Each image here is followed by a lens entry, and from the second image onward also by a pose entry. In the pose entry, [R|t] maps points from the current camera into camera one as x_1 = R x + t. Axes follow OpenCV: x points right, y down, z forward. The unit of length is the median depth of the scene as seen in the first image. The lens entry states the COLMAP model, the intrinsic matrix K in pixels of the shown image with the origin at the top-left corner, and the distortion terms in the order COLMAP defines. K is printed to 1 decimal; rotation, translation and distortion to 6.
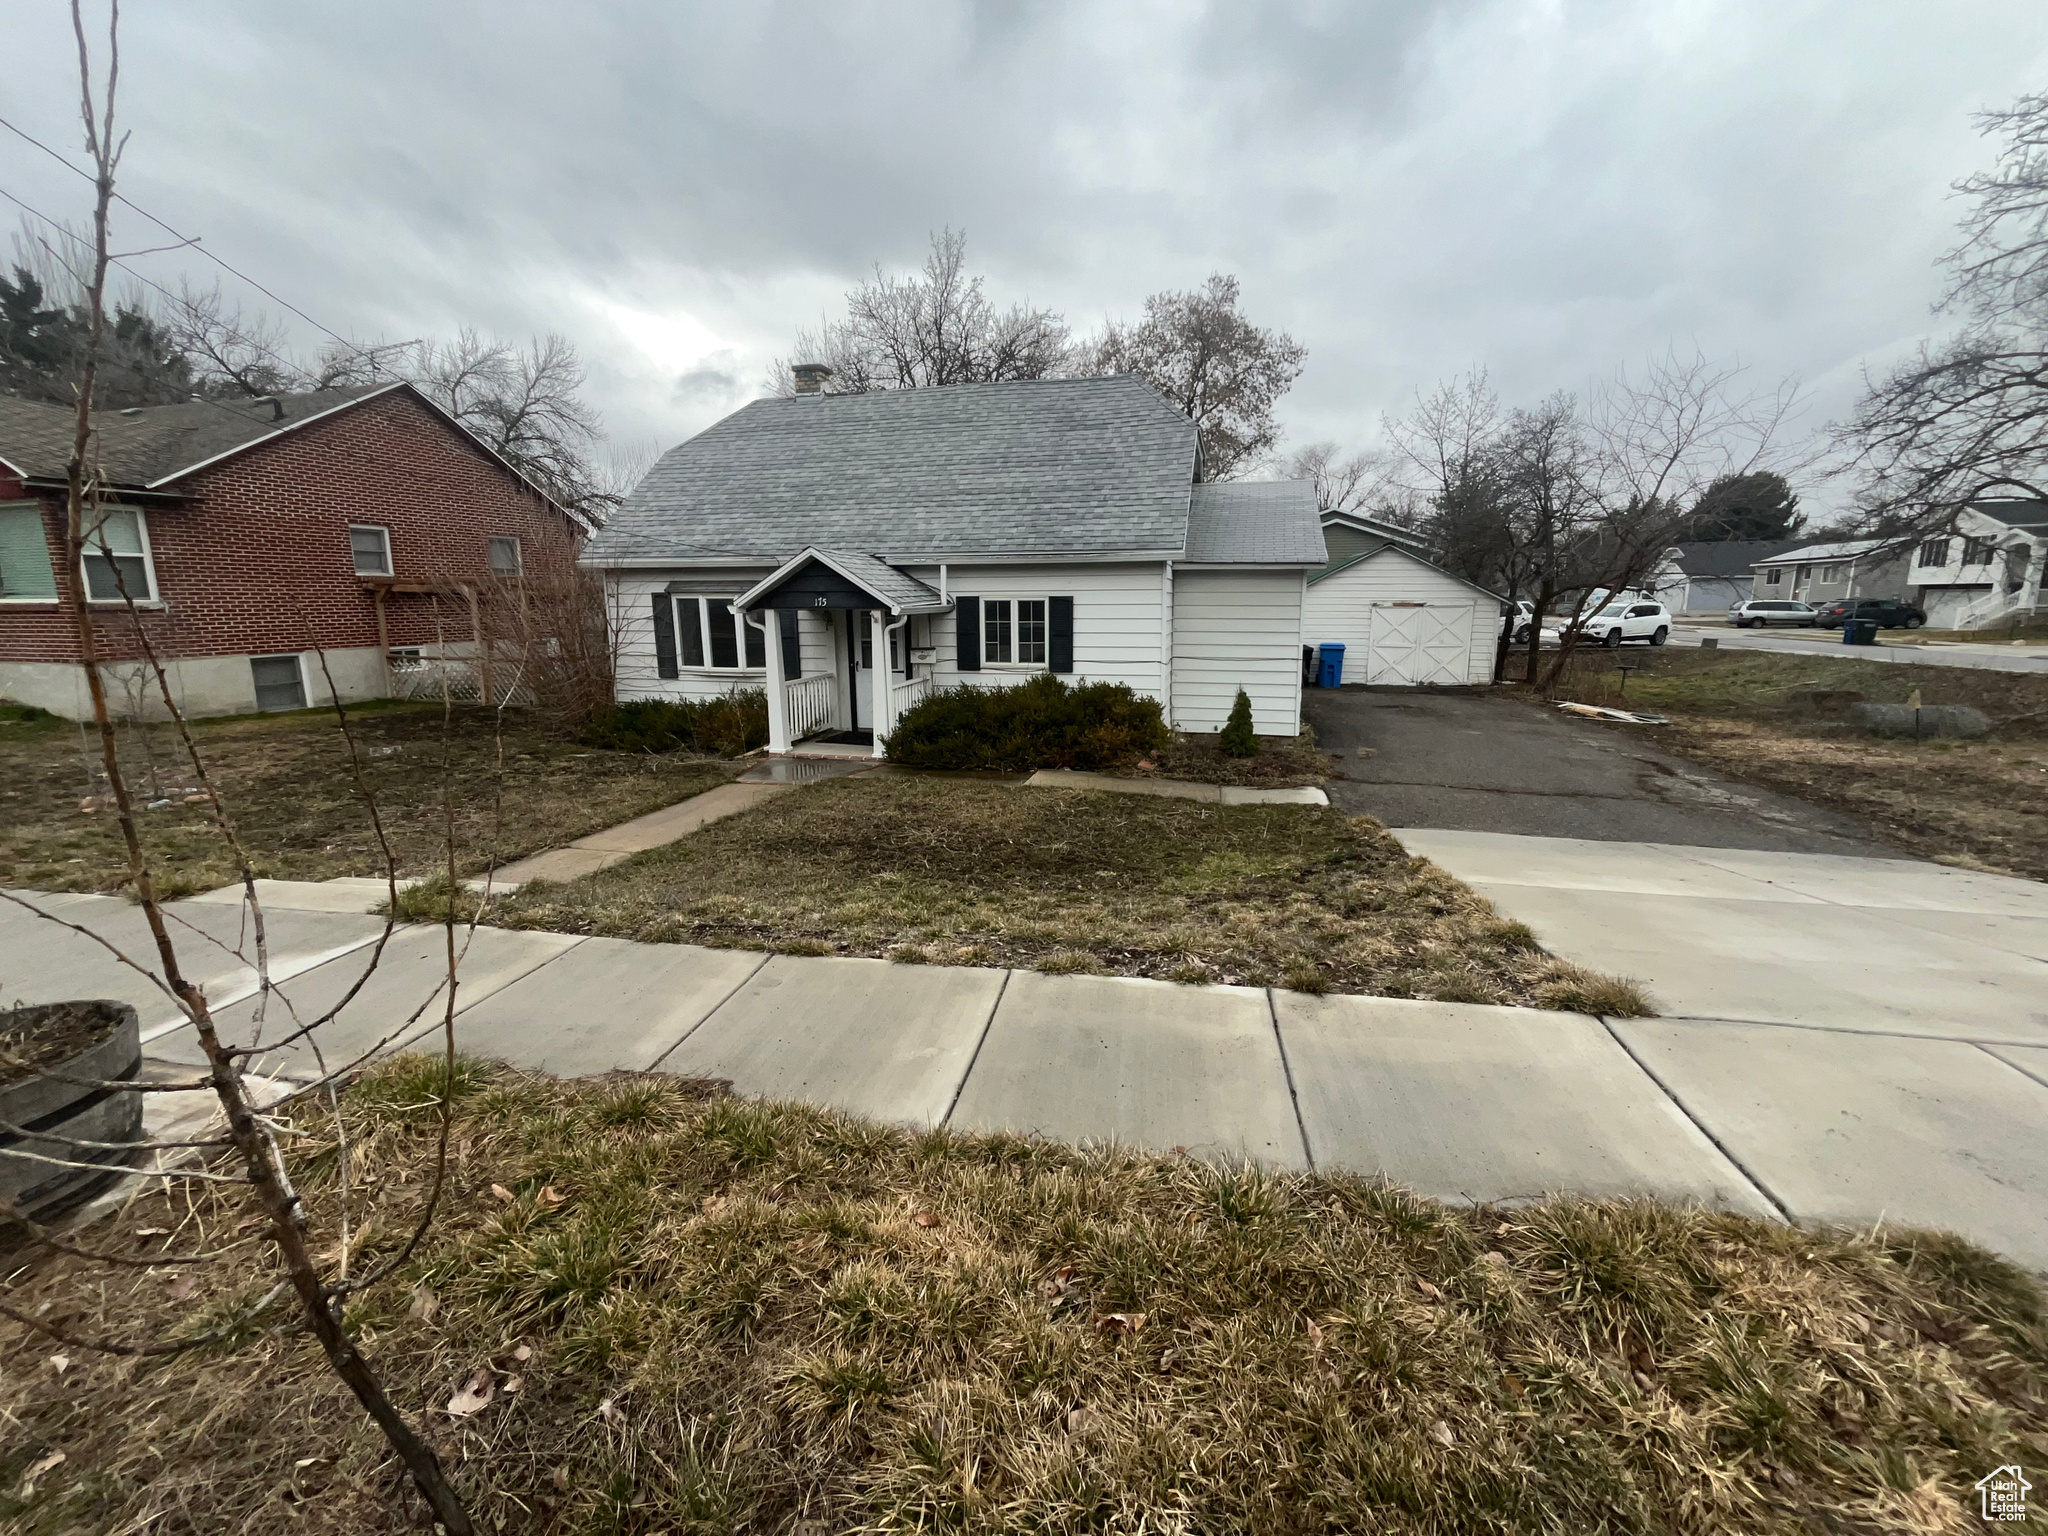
lens RADIAL K [[834.1, 0, 1024.0], [0, 834.1, 759.0], [0, 0, 1]] dist [0.000487, 0.000020]
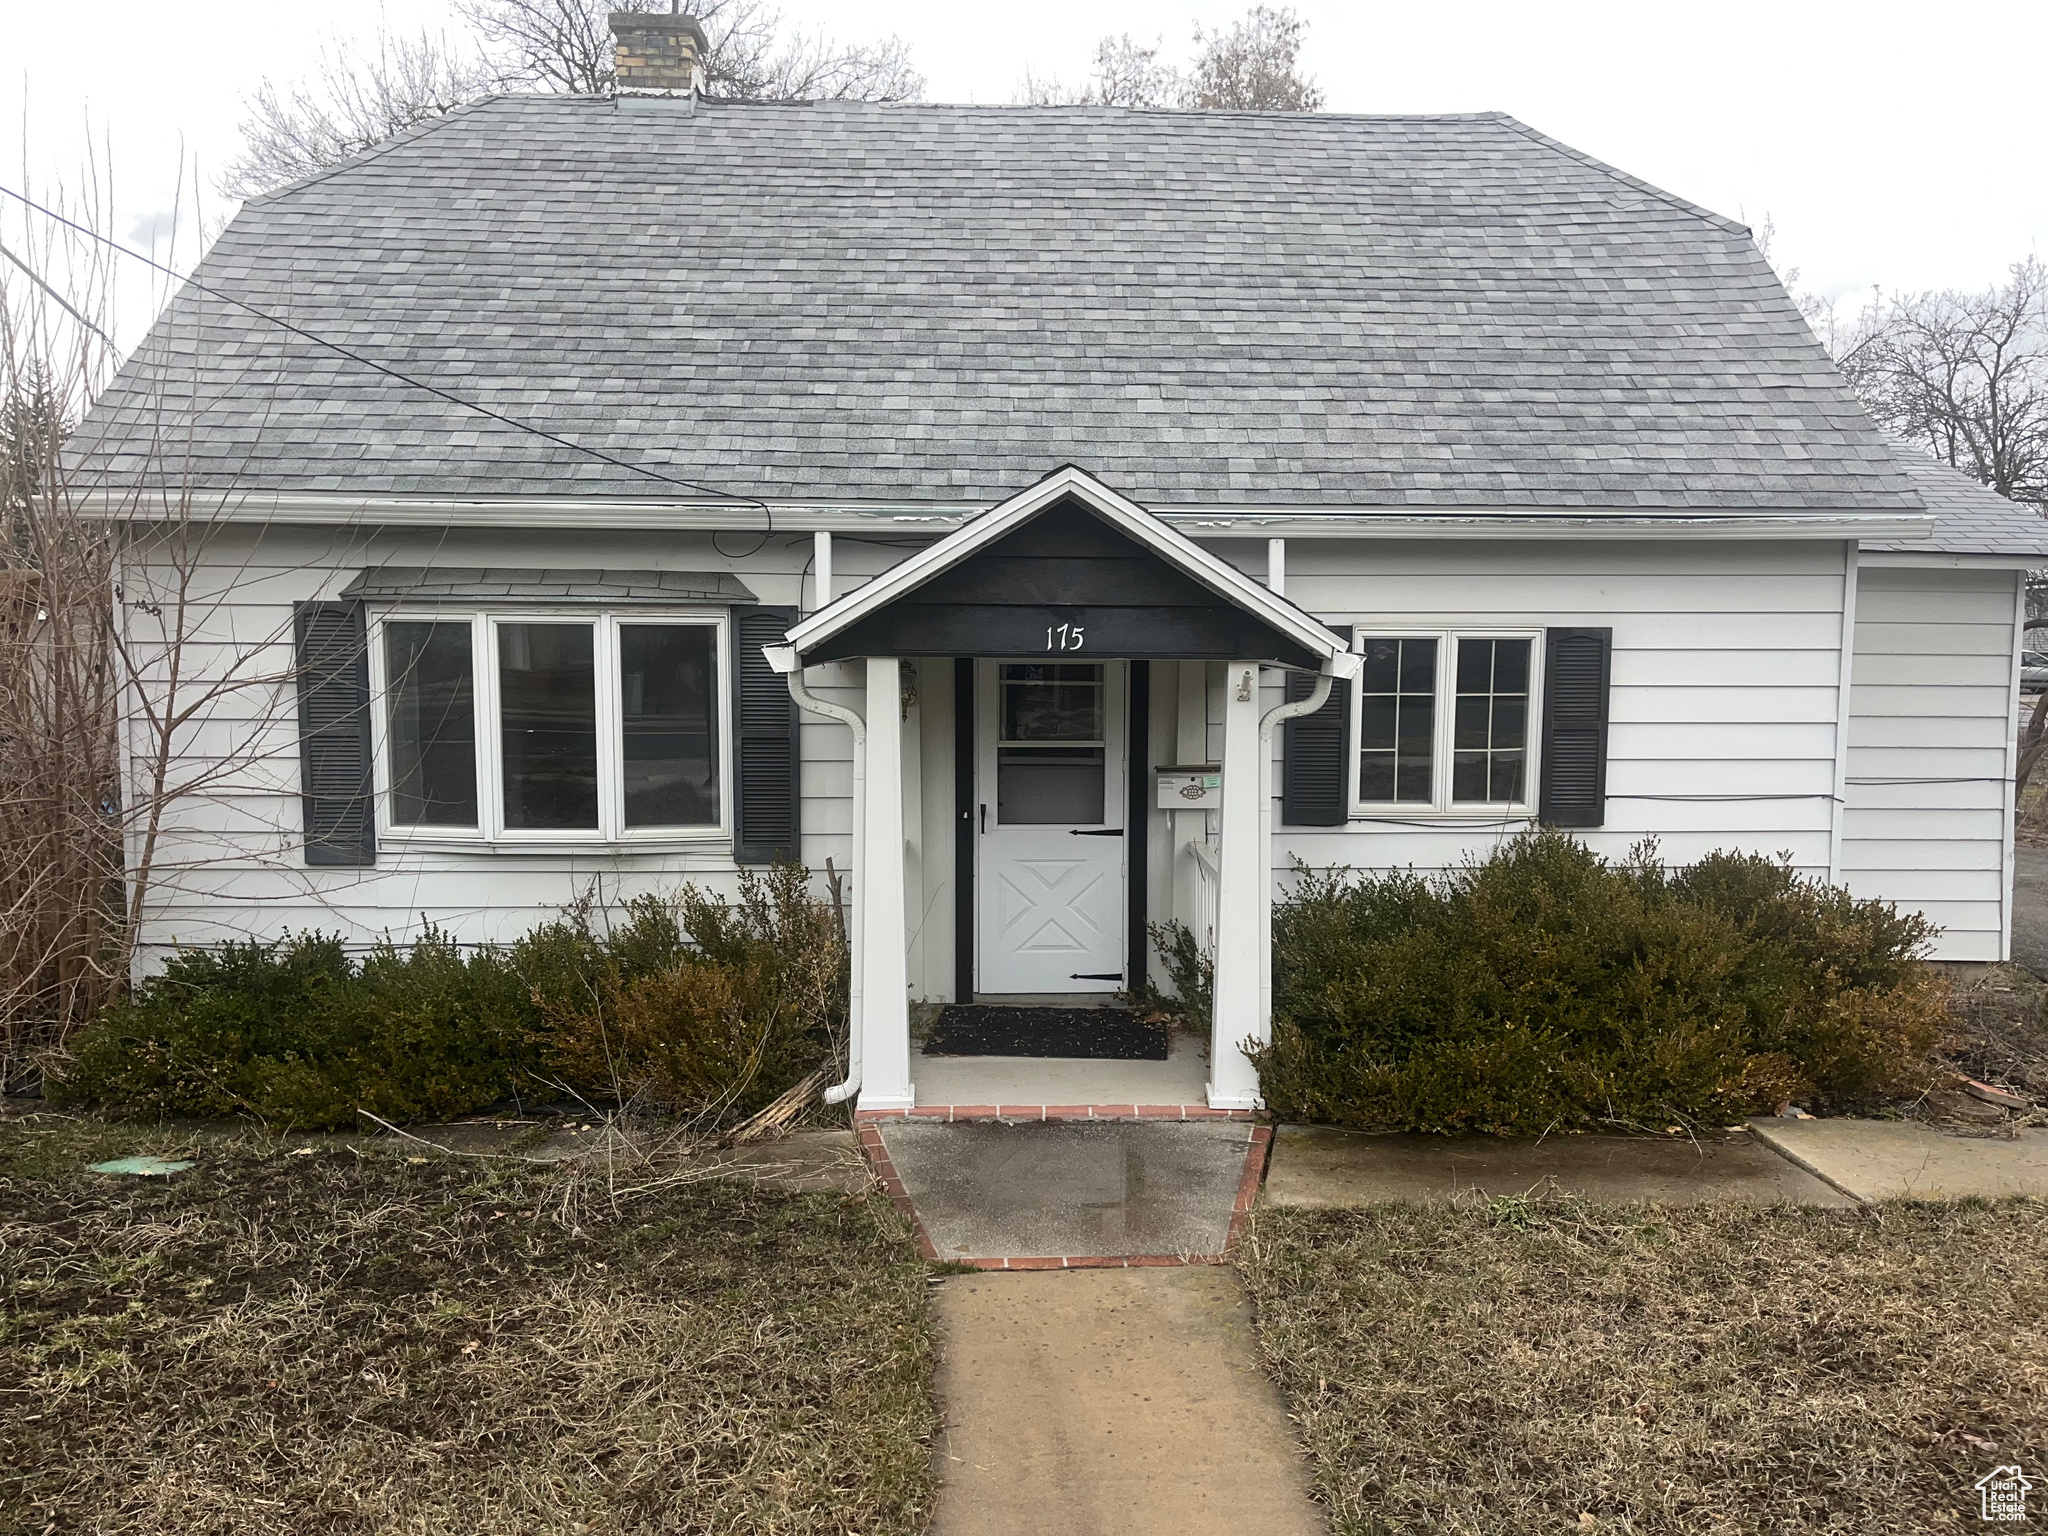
lens RADIAL K [[1549.6, 0, 1024.1], [0, 1549.6, 776.7], [0, 0, 1]] dist [0.039392, 0.001608]
pose [[0.956201, -0.015728, 0.292289, -0.392122], [0.045292, 0.994479, -0.094658, -0.069970], [-0.289187, 0.103750, 0.951634, 0.394337]]
